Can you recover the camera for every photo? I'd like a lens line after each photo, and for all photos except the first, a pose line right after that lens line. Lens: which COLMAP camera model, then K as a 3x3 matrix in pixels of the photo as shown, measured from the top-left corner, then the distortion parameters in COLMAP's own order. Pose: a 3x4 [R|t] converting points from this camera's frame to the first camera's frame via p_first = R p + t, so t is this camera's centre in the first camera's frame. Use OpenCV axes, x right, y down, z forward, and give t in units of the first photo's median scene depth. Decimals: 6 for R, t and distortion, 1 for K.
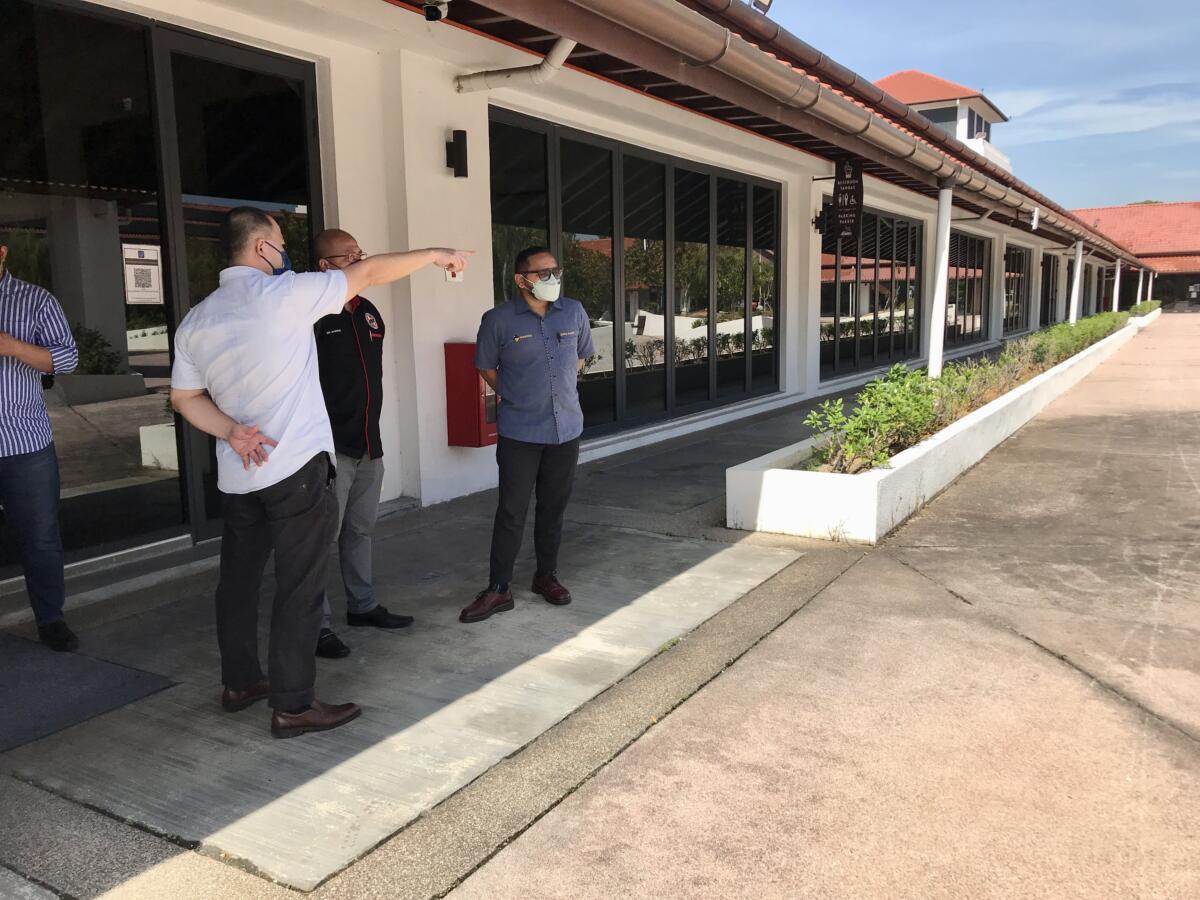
lens RADIAL K [[987.9, 0, 605.8], [0, 987.9, 472.3], [0, 0, 1]] dist [0.065046, -0.127611]
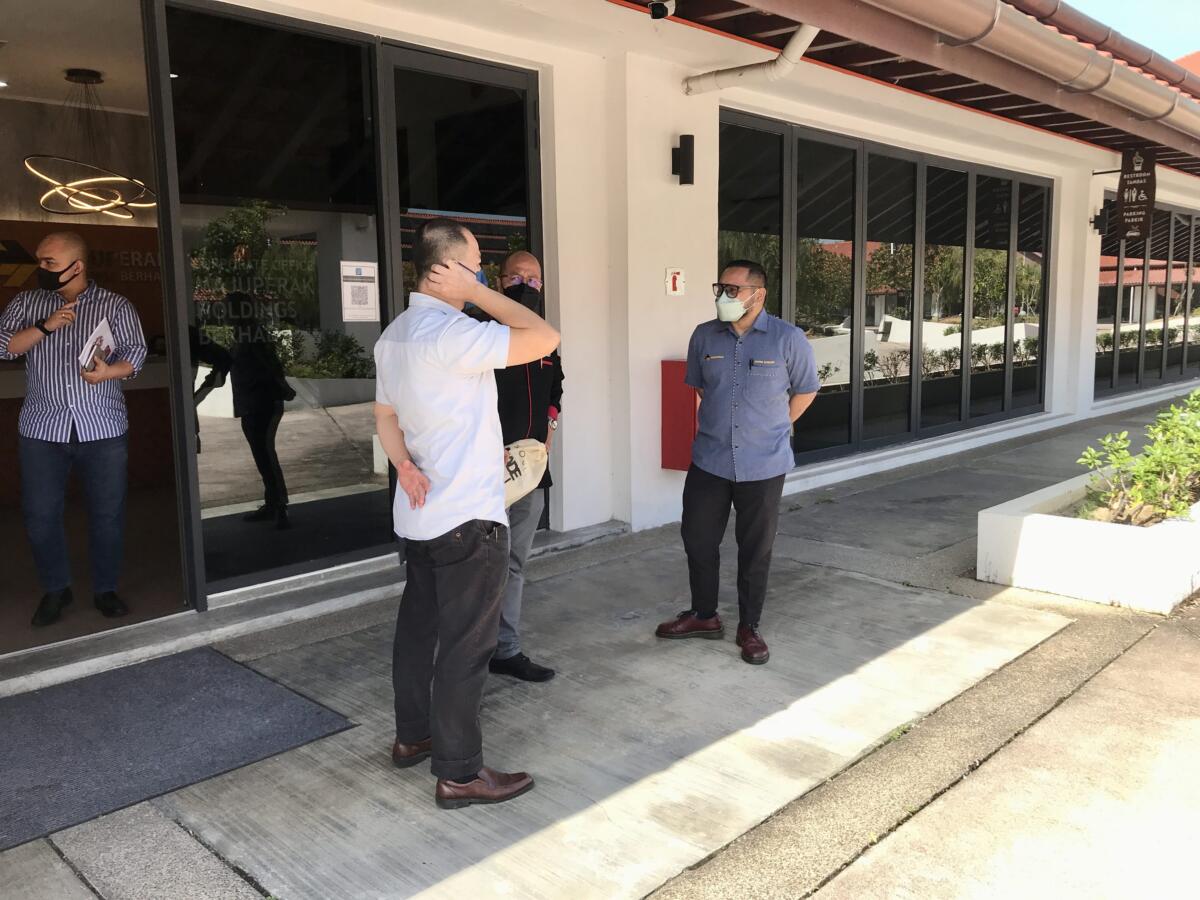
lens RADIAL K [[990.6, 0, 600.0], [0, 990.6, 450.0], [0, 0, 1]] dist [0.007646, 0.005578]
pose [[0.970010, 0.035101, -0.240519, 0.010337], [-0.040892, 0.998980, -0.019128, -0.030298], [0.239602, 0.028390, 0.970456, 0.096768]]
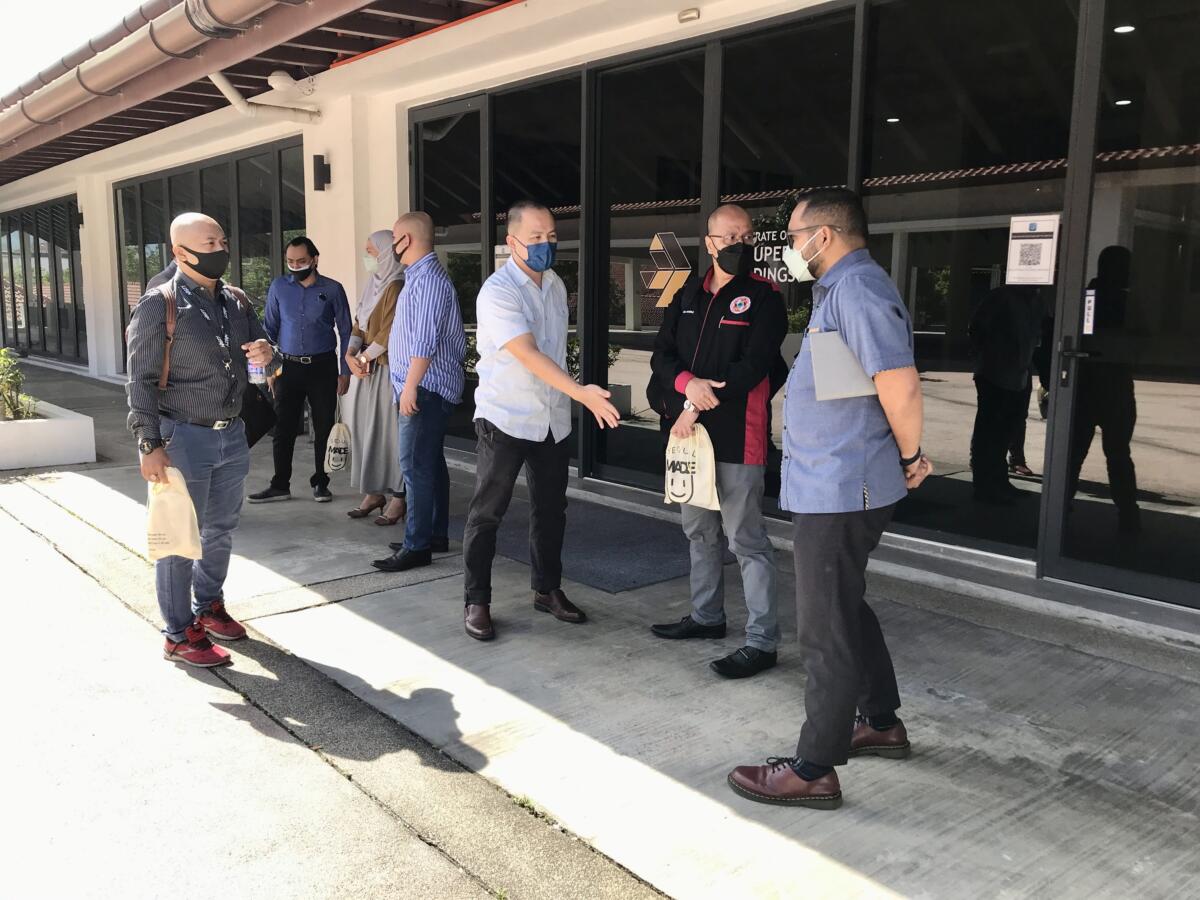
lens RADIAL K [[987.9, 0, 605.8], [0, 987.9, 472.3], [0, 0, 1]] dist [0.065046, -0.127611]
pose [[-0.321311, 0.176161, -0.930444, 0.483274], [-0.168816, 0.956151, 0.239325, -0.156804], [0.931805, 0.233972, -0.277483, 0.928772]]
